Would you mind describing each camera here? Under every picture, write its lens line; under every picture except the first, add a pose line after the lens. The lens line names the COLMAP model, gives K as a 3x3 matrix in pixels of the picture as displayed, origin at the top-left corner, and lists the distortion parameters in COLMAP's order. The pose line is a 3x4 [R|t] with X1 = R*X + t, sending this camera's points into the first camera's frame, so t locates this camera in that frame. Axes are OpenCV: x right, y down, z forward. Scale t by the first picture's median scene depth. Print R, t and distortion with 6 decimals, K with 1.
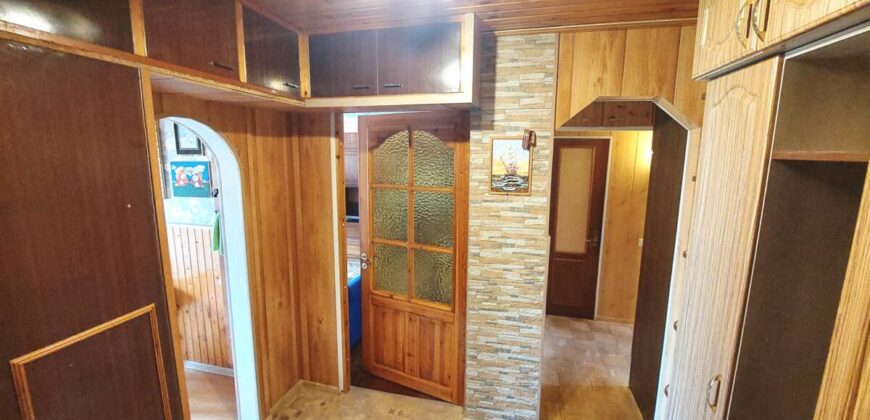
lens RADIAL K [[339.6, 0, 433.9], [0, 339.6, 204.4], [0, 0, 1]] dist [0.000317, 0.000282]
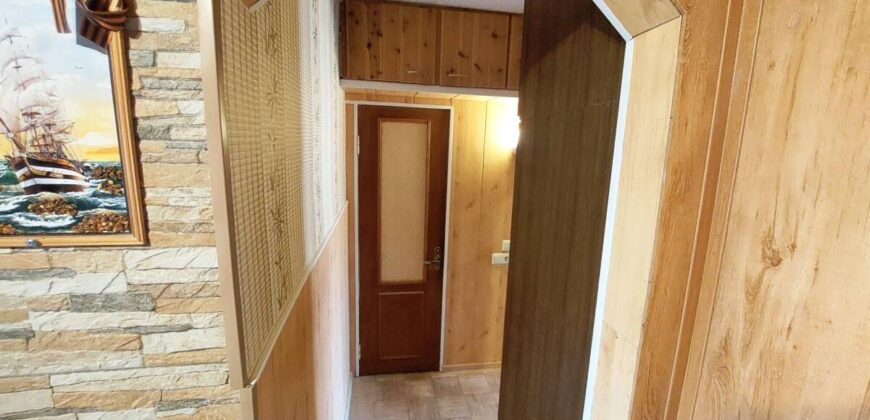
lens RADIAL K [[339.6, 0, 433.9], [0, 339.6, 204.4], [0, 0, 1]] dist [0.000317, 0.000282]
pose [[0.917506, -0.048053, 0.394808, 0.365341], [0.037491, 0.998704, 0.034429, -0.053811], [-0.395951, -0.016787, 0.918118, 0.669657]]
